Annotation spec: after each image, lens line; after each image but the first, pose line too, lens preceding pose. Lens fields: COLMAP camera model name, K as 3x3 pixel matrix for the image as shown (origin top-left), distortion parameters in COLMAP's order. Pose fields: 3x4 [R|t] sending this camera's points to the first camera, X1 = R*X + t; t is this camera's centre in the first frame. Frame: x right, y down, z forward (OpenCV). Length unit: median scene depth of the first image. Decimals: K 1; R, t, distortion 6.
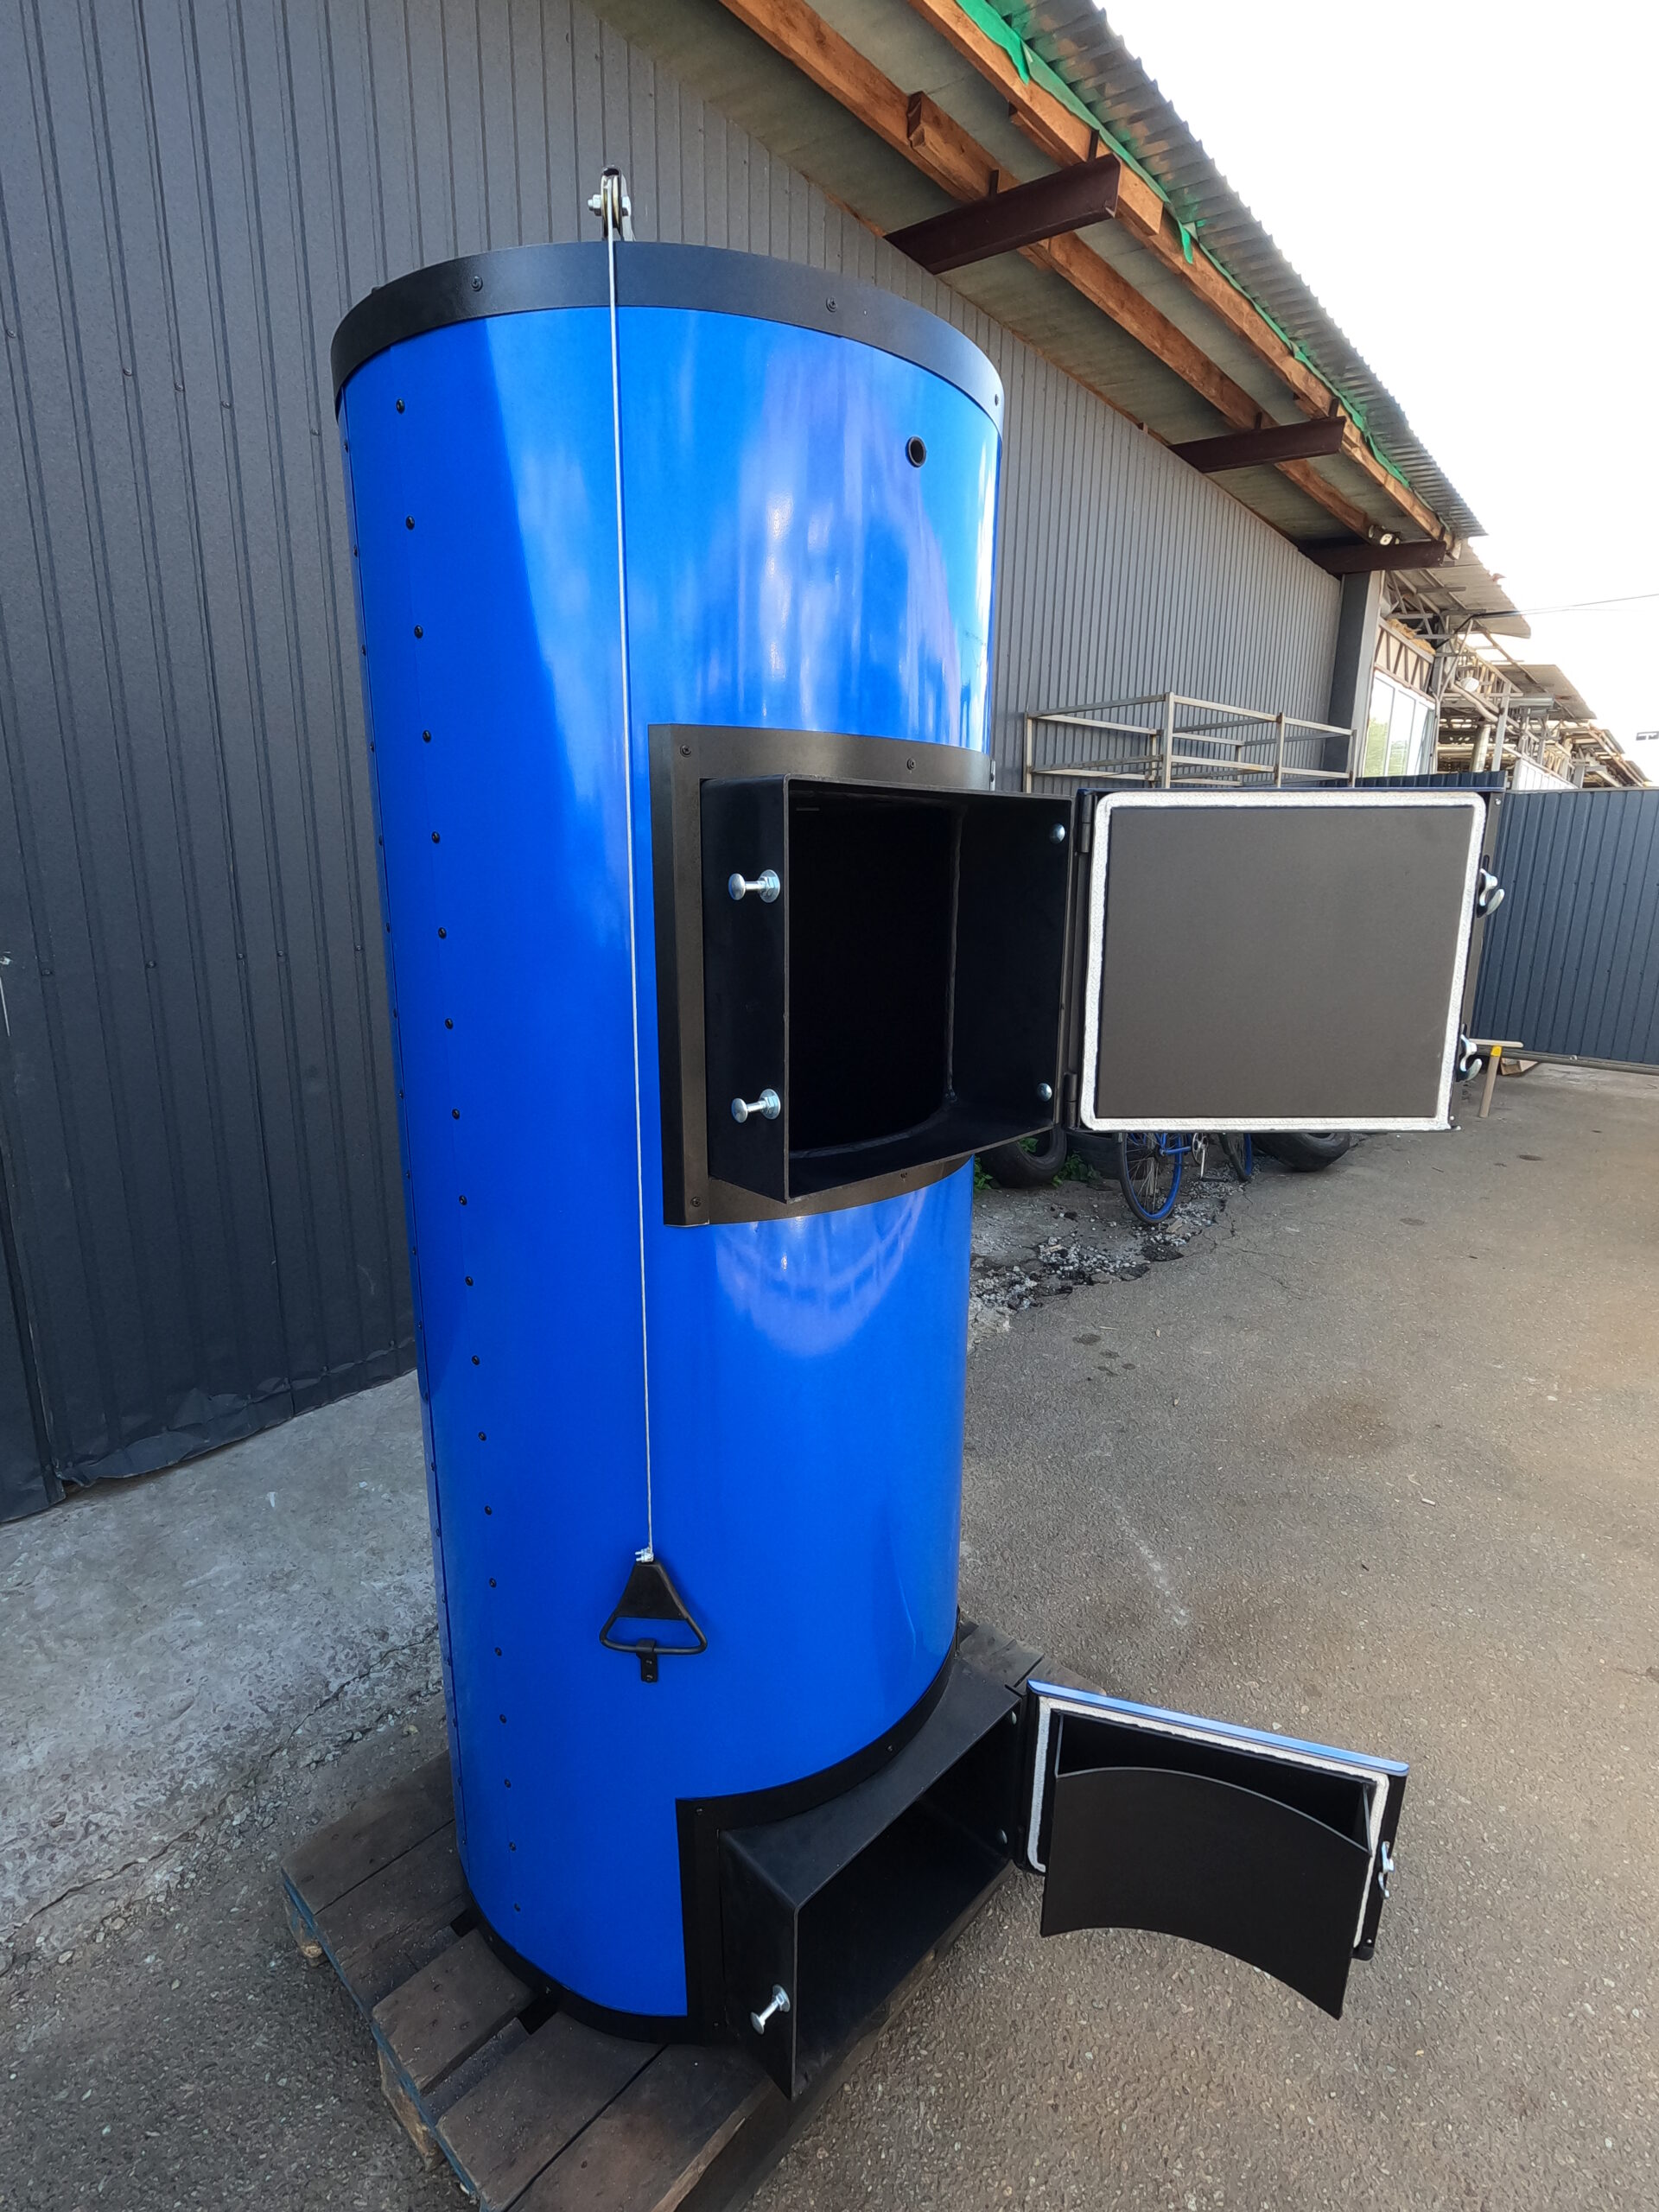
lens RADIAL K [[1064.3, 0, 827.6], [0, 1064.3, 1087.8], [0, 0, 1]] dist [0.005737, -0.001108]
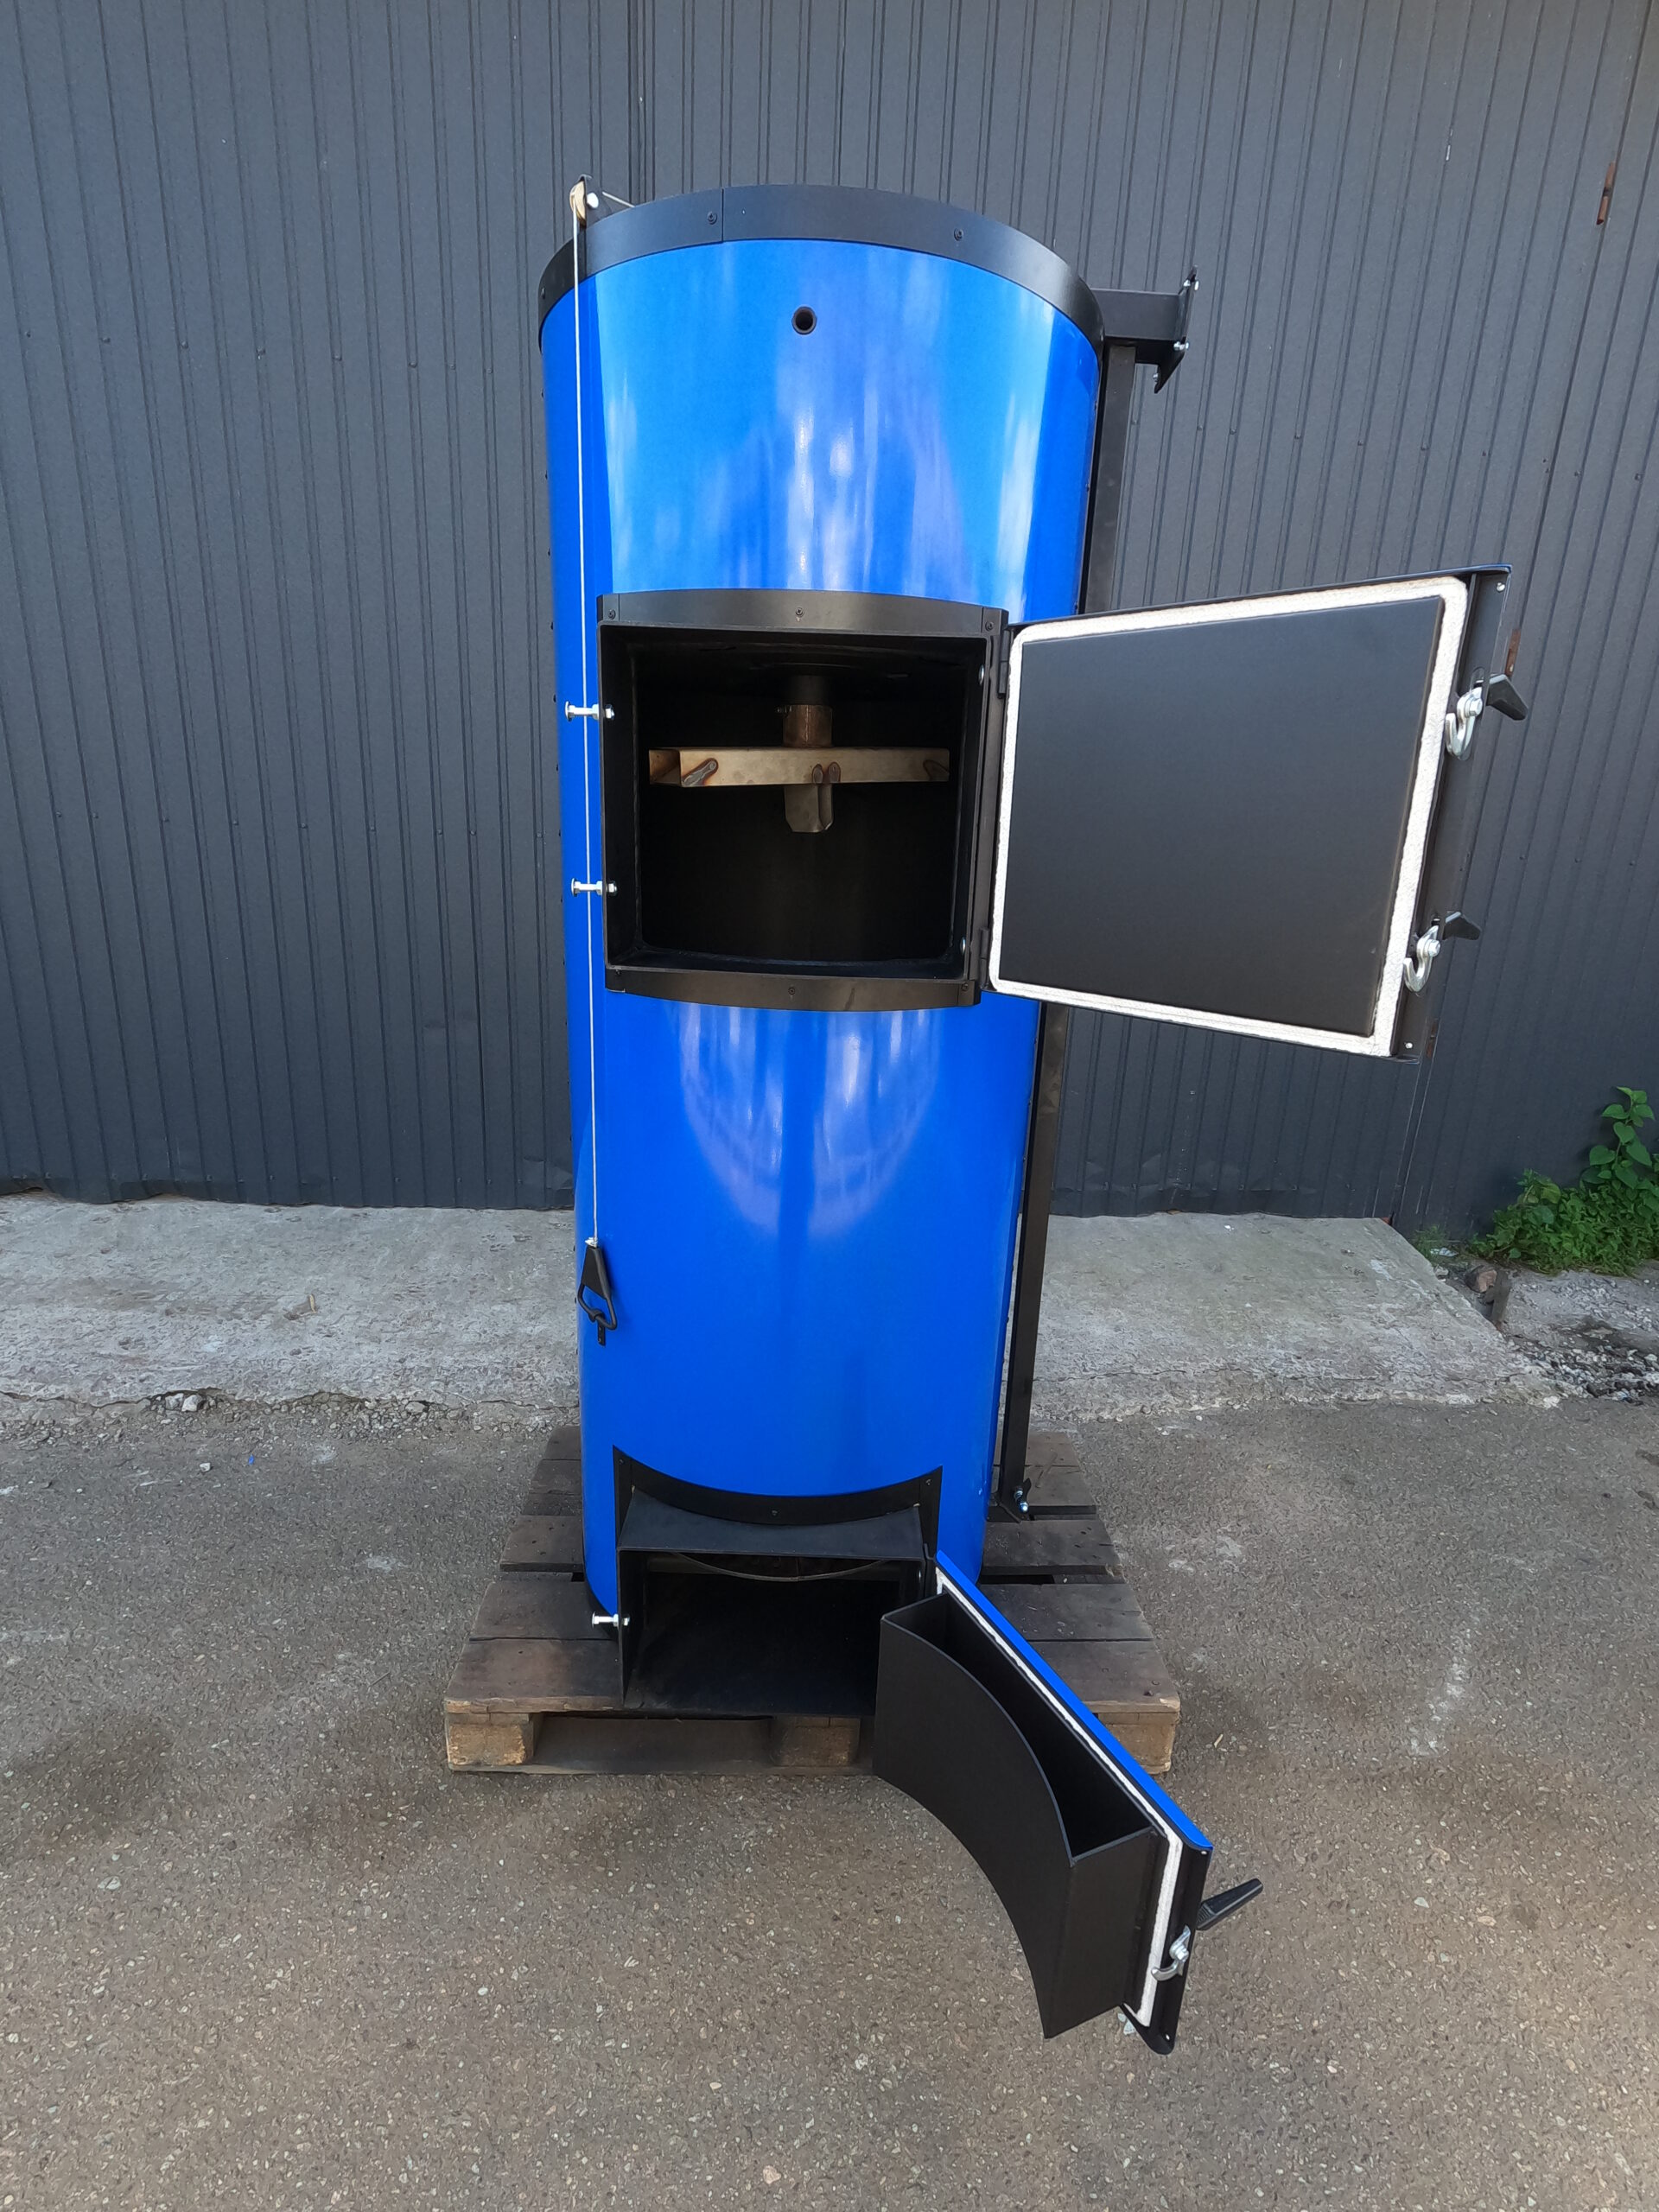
lens RADIAL K [[1065.3, 0, 824.6], [0, 1065.3, 1087.9], [0, 0, 1]] dist [0.007108, -0.000707]
pose [[0.698798, 0.200693, -0.686589, 0.510444], [-0.181621, 0.978161, 0.101070, 0.034728], [0.691878, 0.054071, 0.719987, 0.128079]]
